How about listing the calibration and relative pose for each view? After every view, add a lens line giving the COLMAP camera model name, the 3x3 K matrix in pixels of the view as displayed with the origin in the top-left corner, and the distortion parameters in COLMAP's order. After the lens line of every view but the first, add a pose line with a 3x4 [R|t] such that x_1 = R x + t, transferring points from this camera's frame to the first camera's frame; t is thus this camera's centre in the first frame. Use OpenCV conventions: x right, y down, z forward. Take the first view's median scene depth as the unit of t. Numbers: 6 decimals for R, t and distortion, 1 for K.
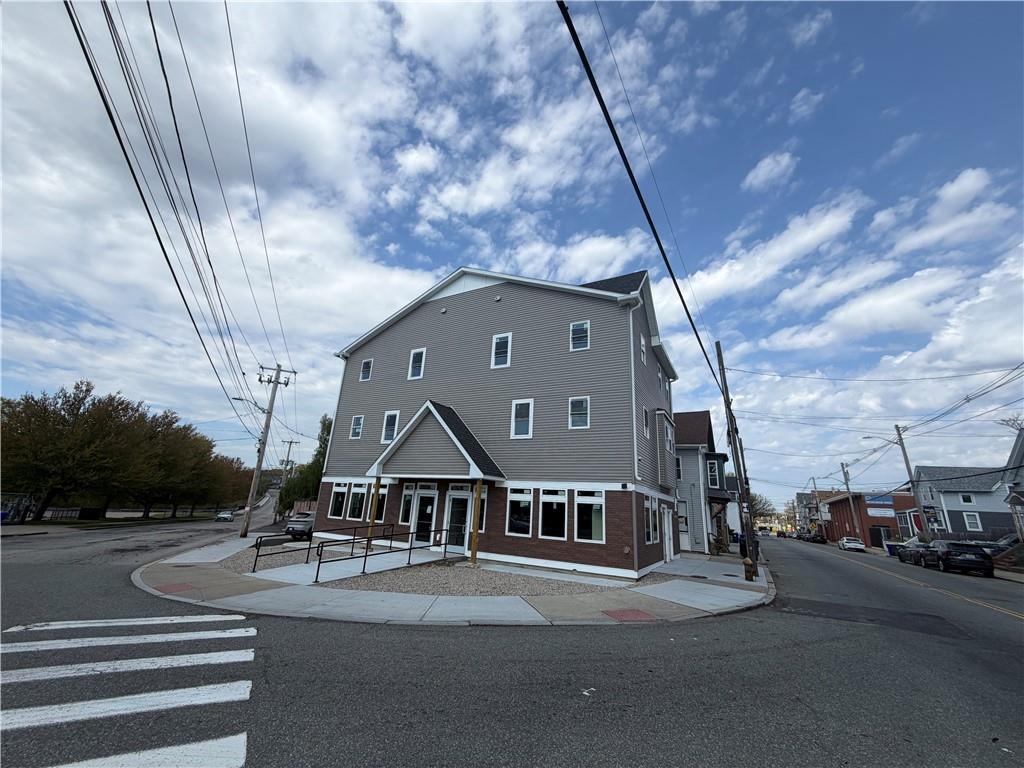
lens RADIAL K [[418.4, 0, 509.3], [0, 418.4, 373.7], [0, 0, 1]] dist [-0.001498, 0.027073]
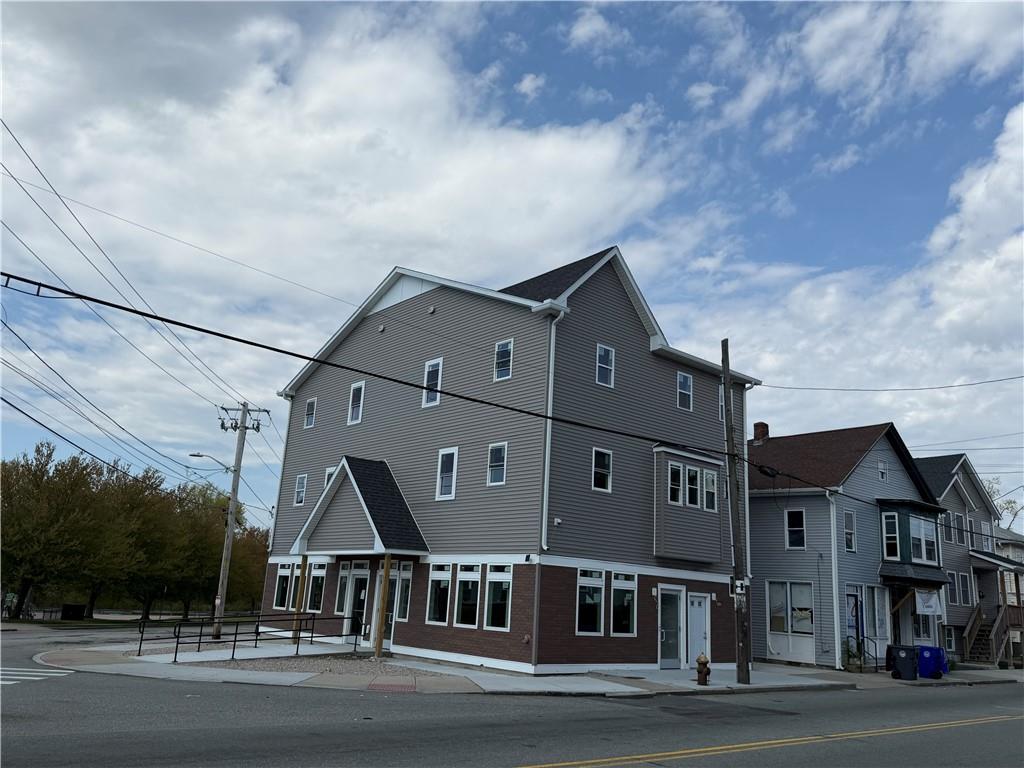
lens RADIAL K [[888.7, 0, 512.0], [0, 888.7, 384.0], [0, 0, 1]] dist [0.108605, -0.008006]
pose [[0.937771, -0.088981, -0.335660, 0.672484], [0.108299, 0.993344, 0.039239, -0.101532], [0.329934, -0.073149, 0.941166, -0.456561]]
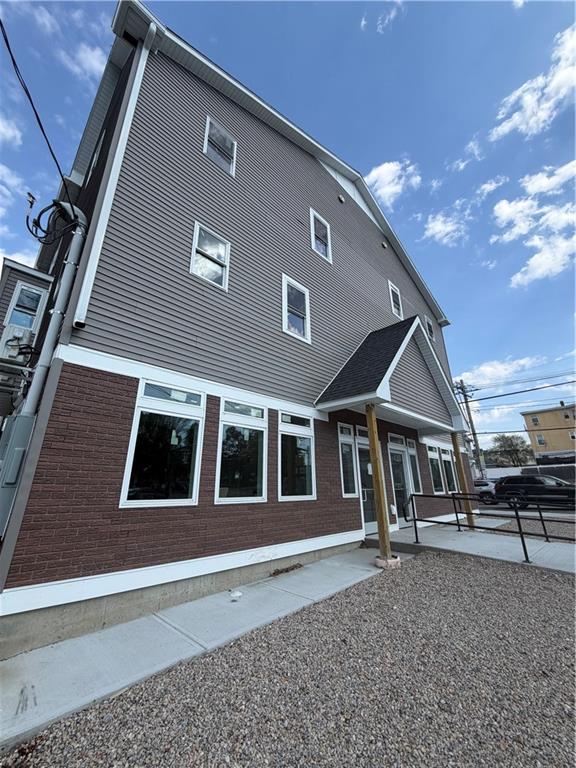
lens RADIAL K [[295.8, 0, 286.6], [0, 295.8, 380.6], [0, 0, 1]] dist [-0.000222, 0.006006]
pose [[0.278127, 0.266222, 0.922915, -0.689306], [-0.286566, 0.940067, -0.184811, 0.321497], [-0.916802, -0.213075, 0.337748, 1.005116]]
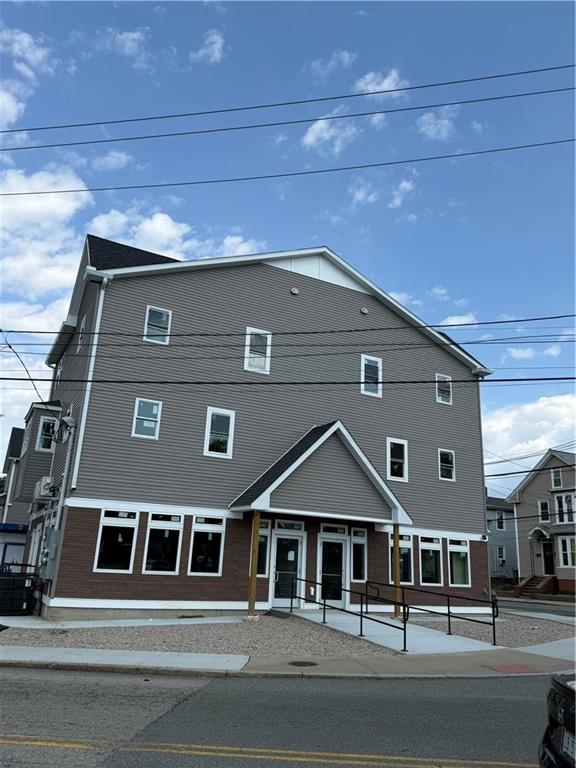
lens RADIAL K [[577.7, 0, 288.0], [0, 577.7, 384.0], [0, 0, 1]] dist [0.071873, -0.006542]
pose [[0.553867, 0.210851, 0.805465, -1.139045], [-0.281795, 0.957783, -0.056952, 0.085197], [-0.783469, -0.195432, 0.589901, 0.440608]]
